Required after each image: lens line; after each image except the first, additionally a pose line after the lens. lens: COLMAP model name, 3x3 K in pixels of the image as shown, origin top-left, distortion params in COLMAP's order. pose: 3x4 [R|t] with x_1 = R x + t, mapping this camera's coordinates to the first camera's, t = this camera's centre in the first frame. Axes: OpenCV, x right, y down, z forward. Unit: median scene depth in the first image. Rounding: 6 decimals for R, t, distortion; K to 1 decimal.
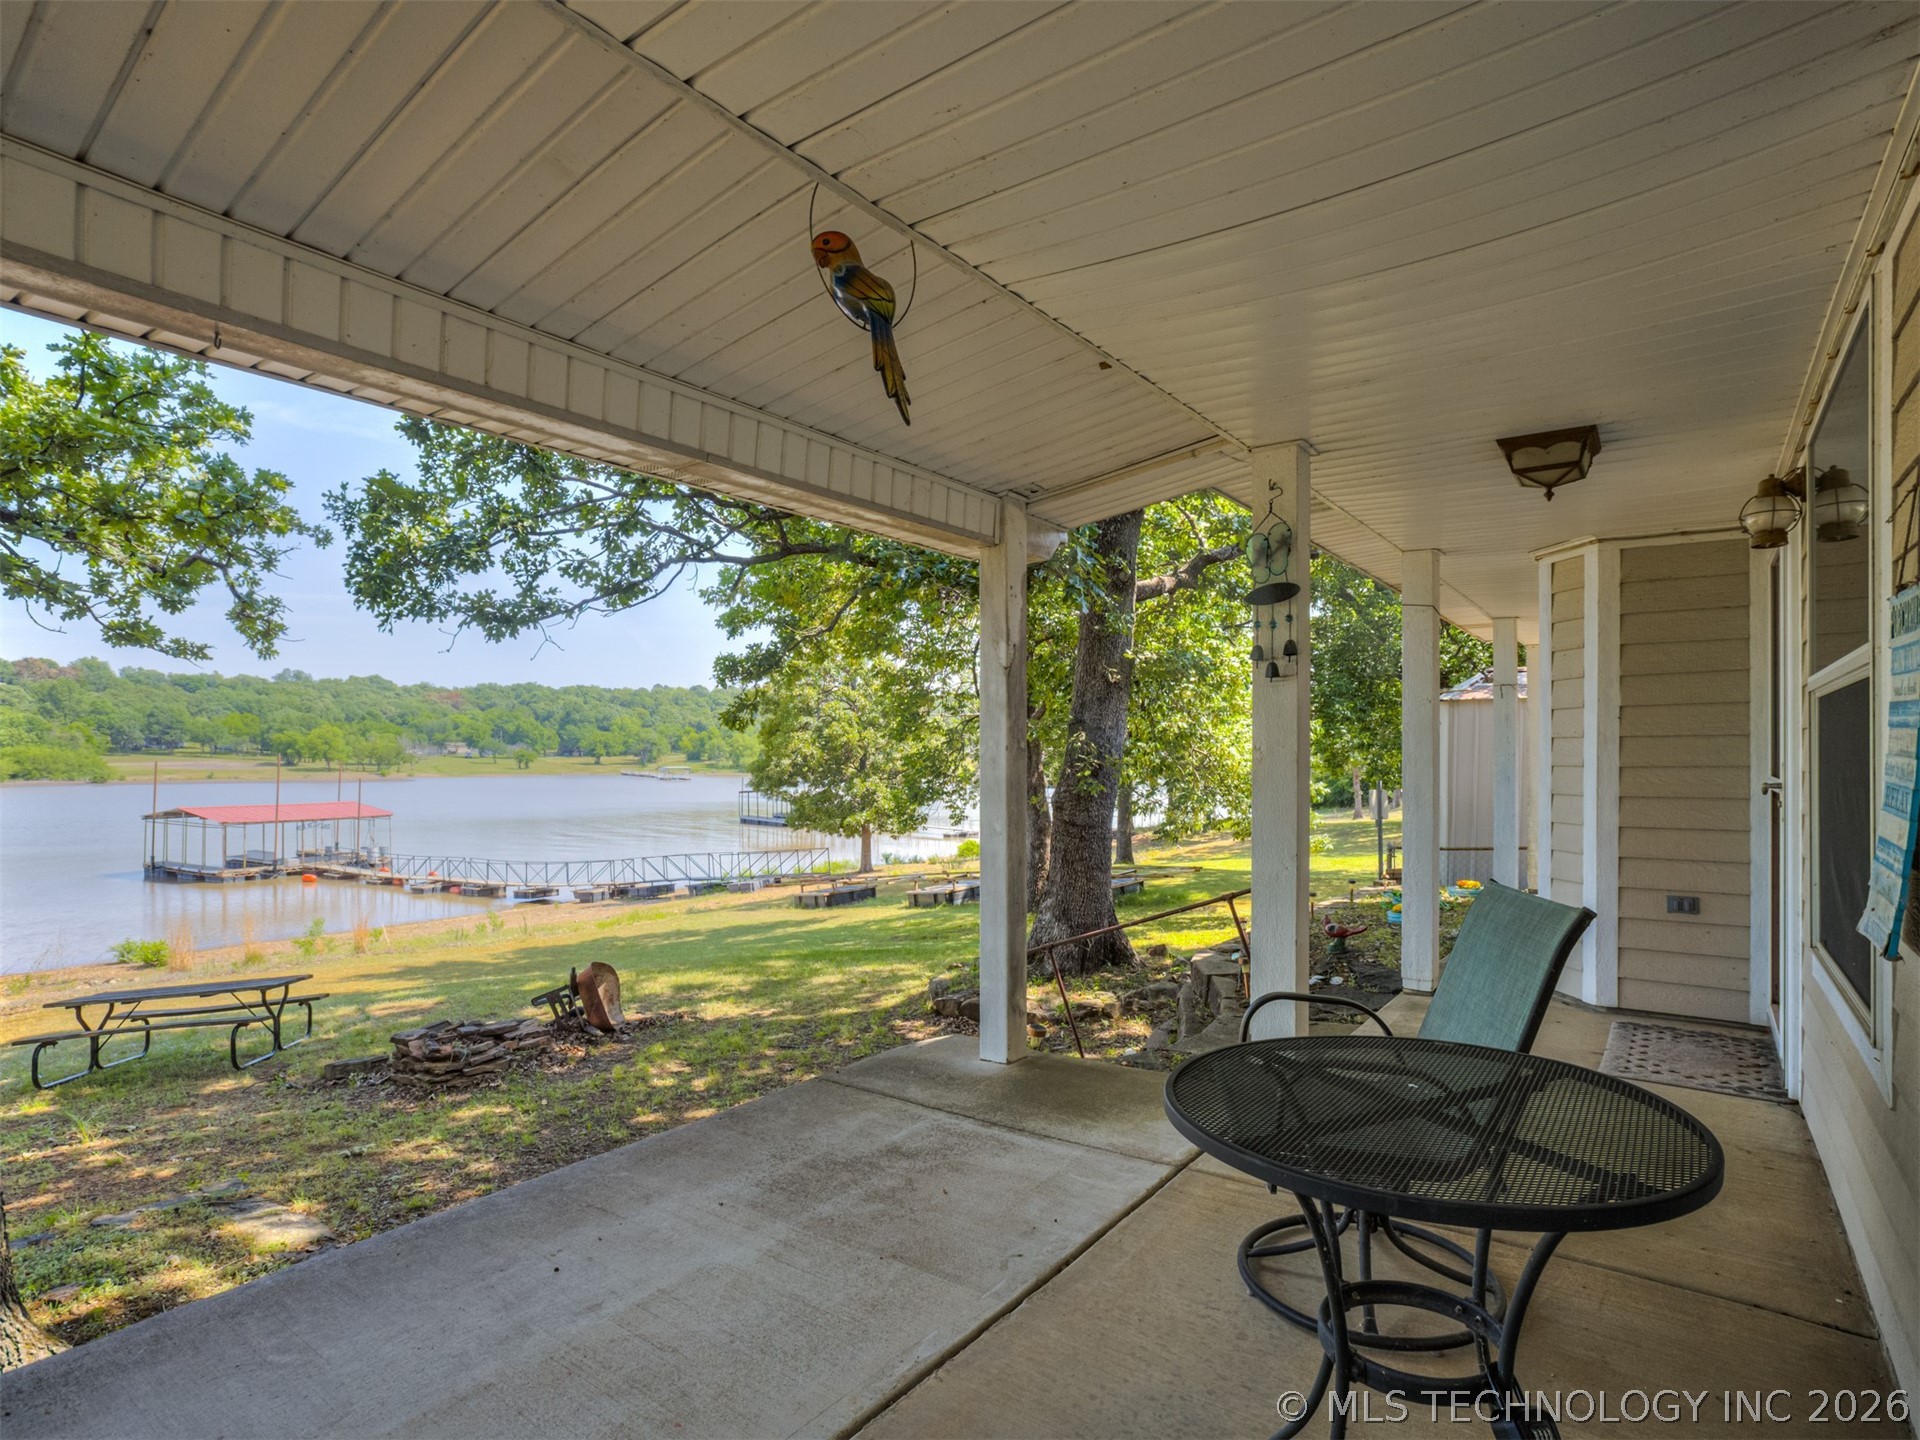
lens RADIAL K [[998.5, 0, 963.5], [0, 998.5, 749.4], [0, 0, 1]] dist [-0.041067, -0.000067]
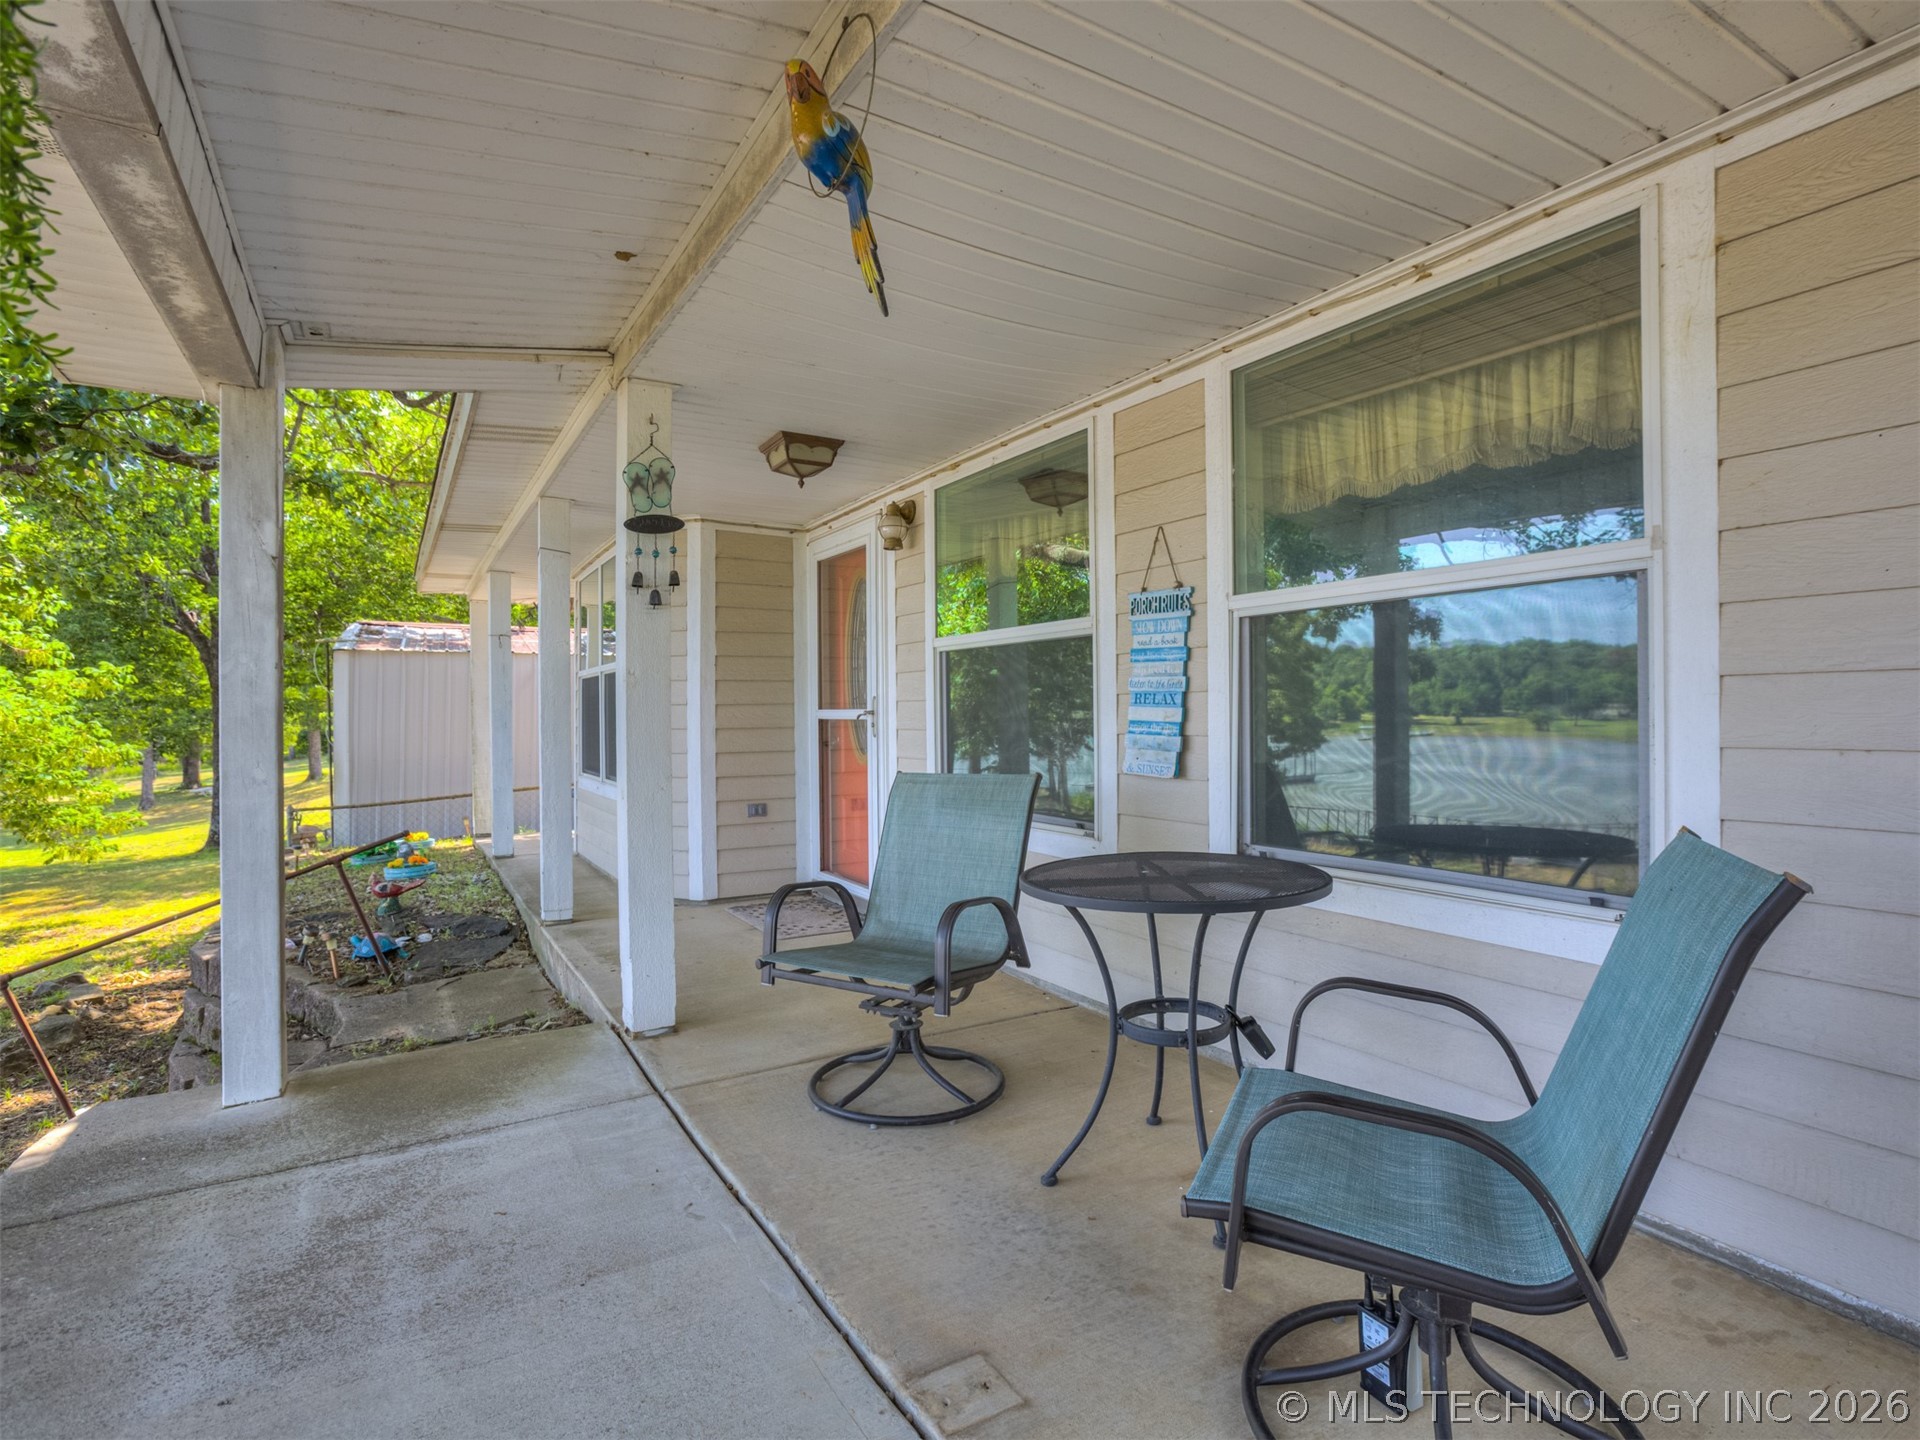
lens RADIAL K [[986.1, 0, 983.8], [0, 986.1, 701.1], [0, 0, 1]] dist [-0.035612, 0.024595]
pose [[0.389336, 0.009274, 0.921049, -0.494129], [0.001754, 0.999940, -0.010809, 0.039076], [-0.921094, 0.005824, 0.389297, 0.285072]]
